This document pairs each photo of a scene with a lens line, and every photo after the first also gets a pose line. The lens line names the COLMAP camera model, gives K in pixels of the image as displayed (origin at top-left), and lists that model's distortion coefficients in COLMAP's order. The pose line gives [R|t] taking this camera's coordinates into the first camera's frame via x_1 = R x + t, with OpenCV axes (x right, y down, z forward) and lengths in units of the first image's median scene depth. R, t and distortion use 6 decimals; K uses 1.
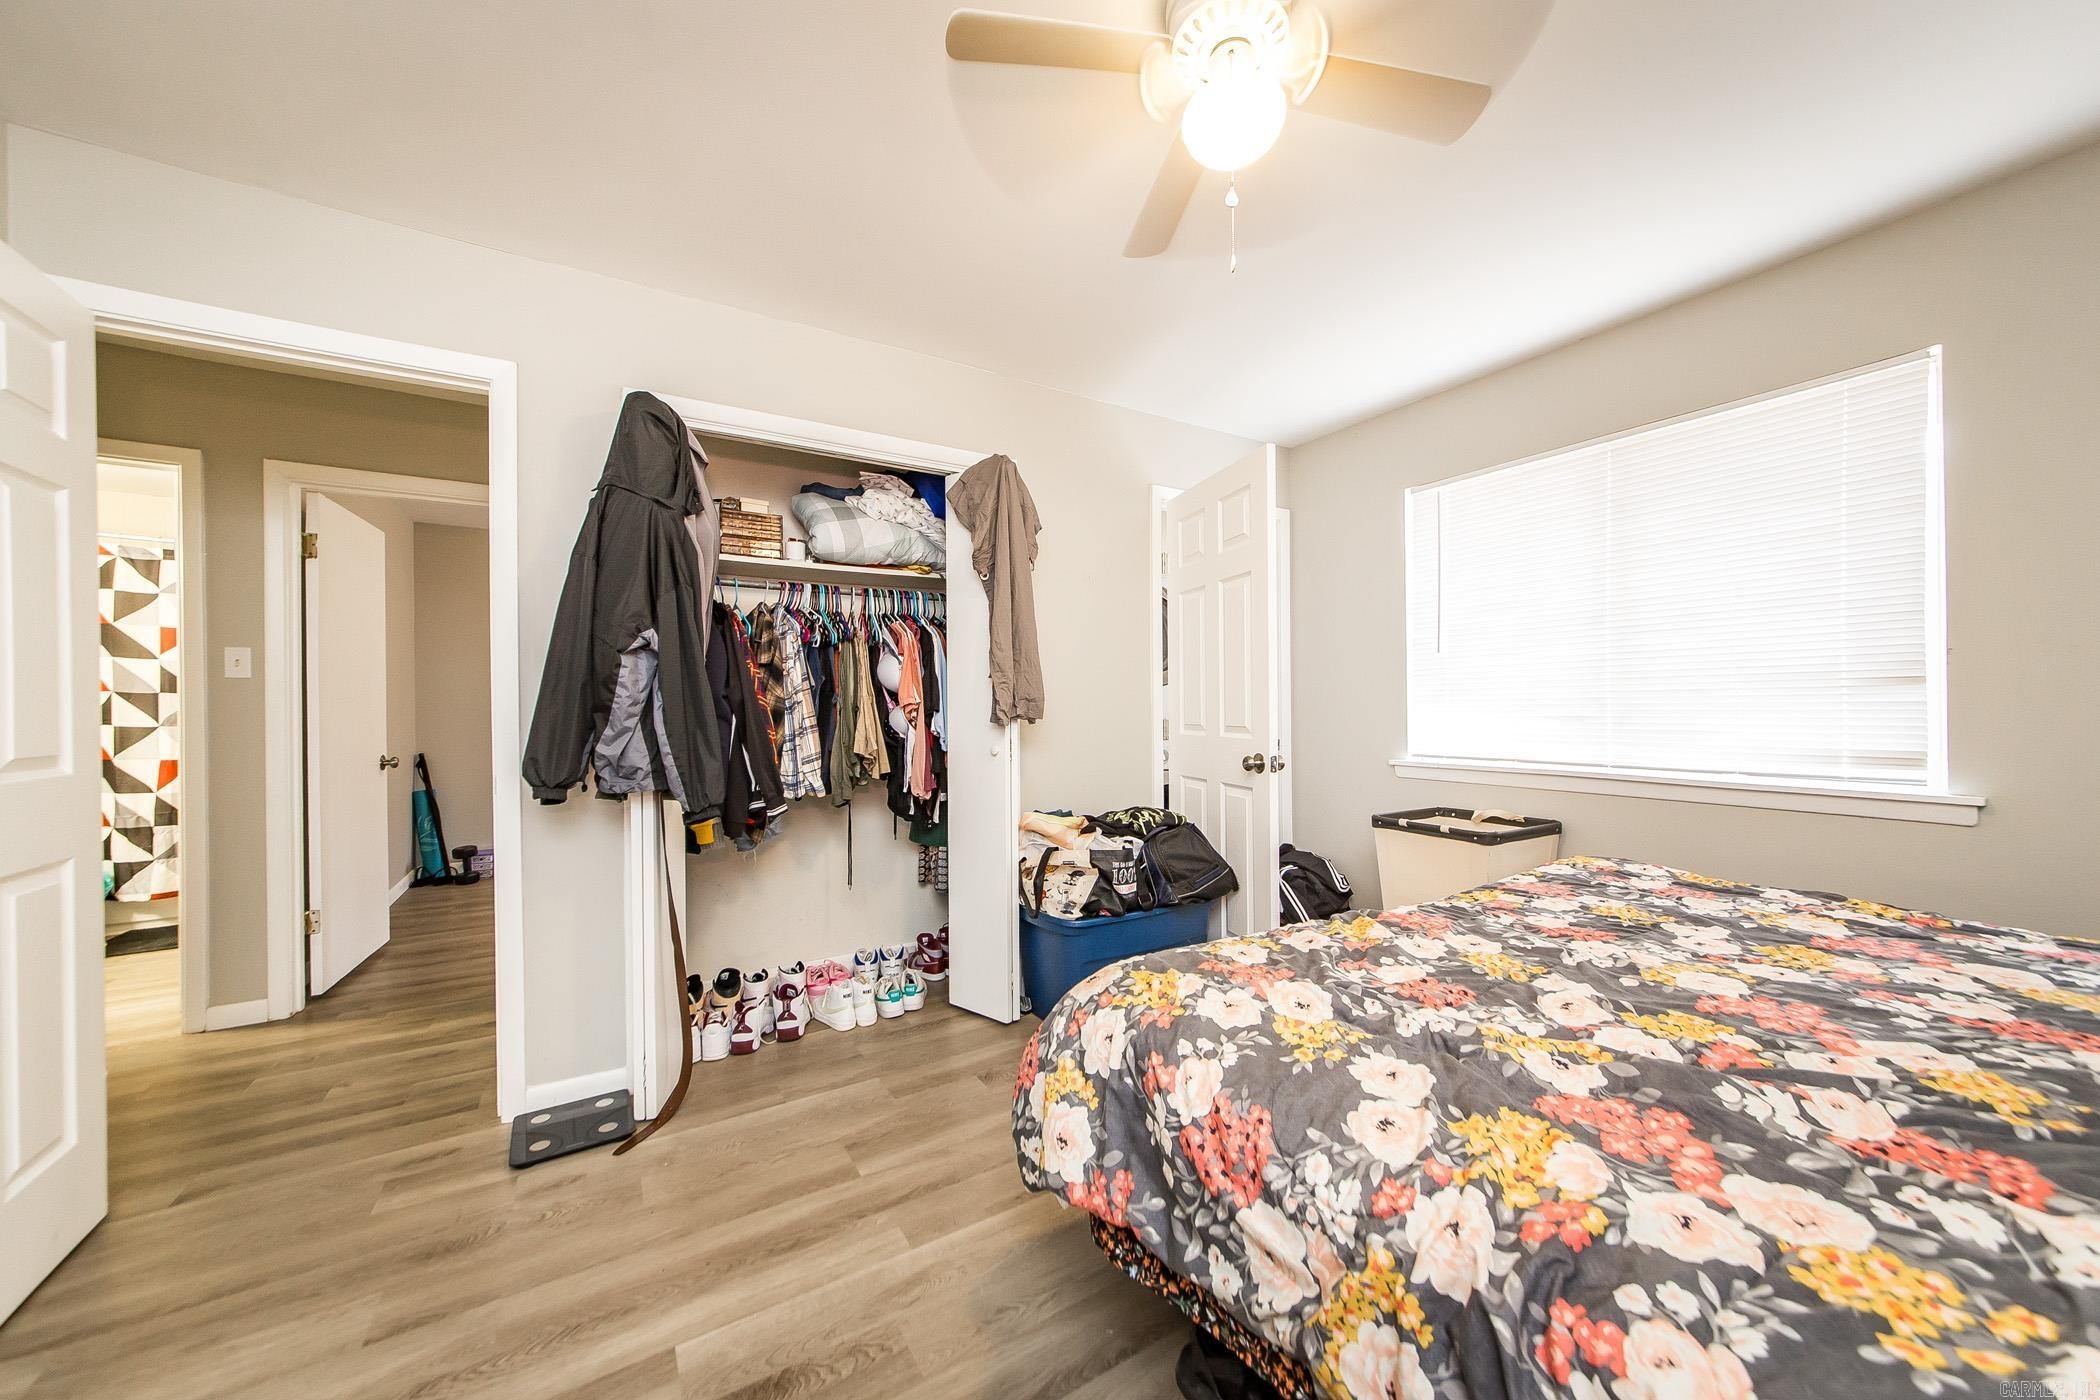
lens RADIAL K [[753.6, 0, 1045.3], [0, 753.6, 699.7], [0, 0, 1]] dist [-0.015666, 0.000861]
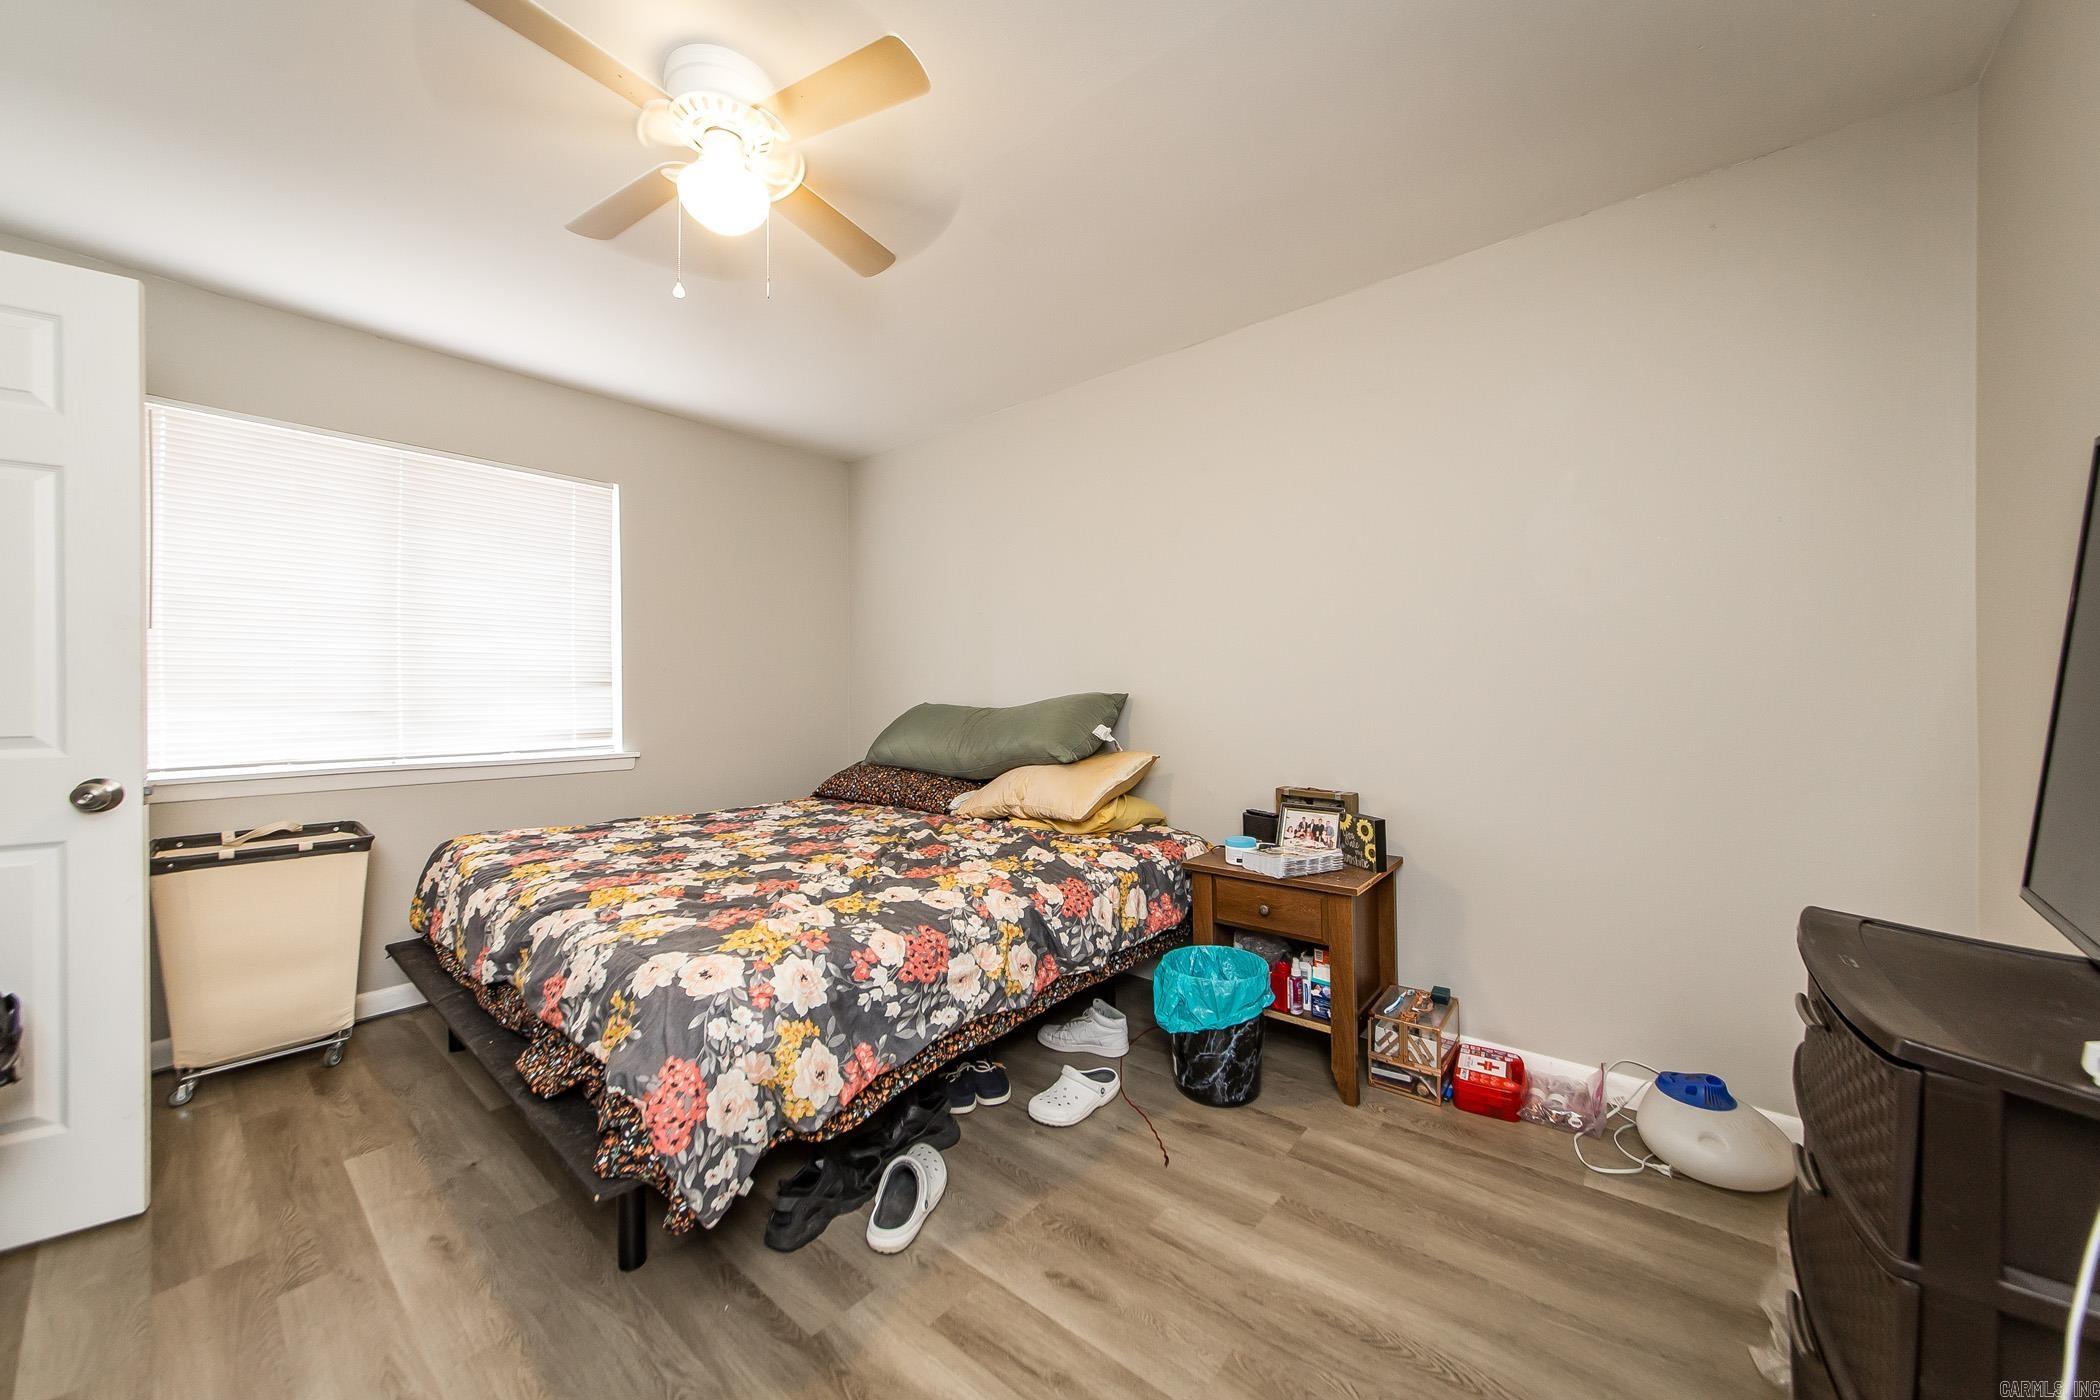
lens RADIAL K [[753.6, 0, 1055.6], [0, 753.6, 695.7], [0, 0, 1]] dist [-0.015666, 0.000861]
pose [[-0.346220, 0.007156, 0.938126, -0.728500], [0.002688, 0.999974, -0.006636, 0.012544], [-0.938150, 0.000224, -0.346230, 0.656078]]
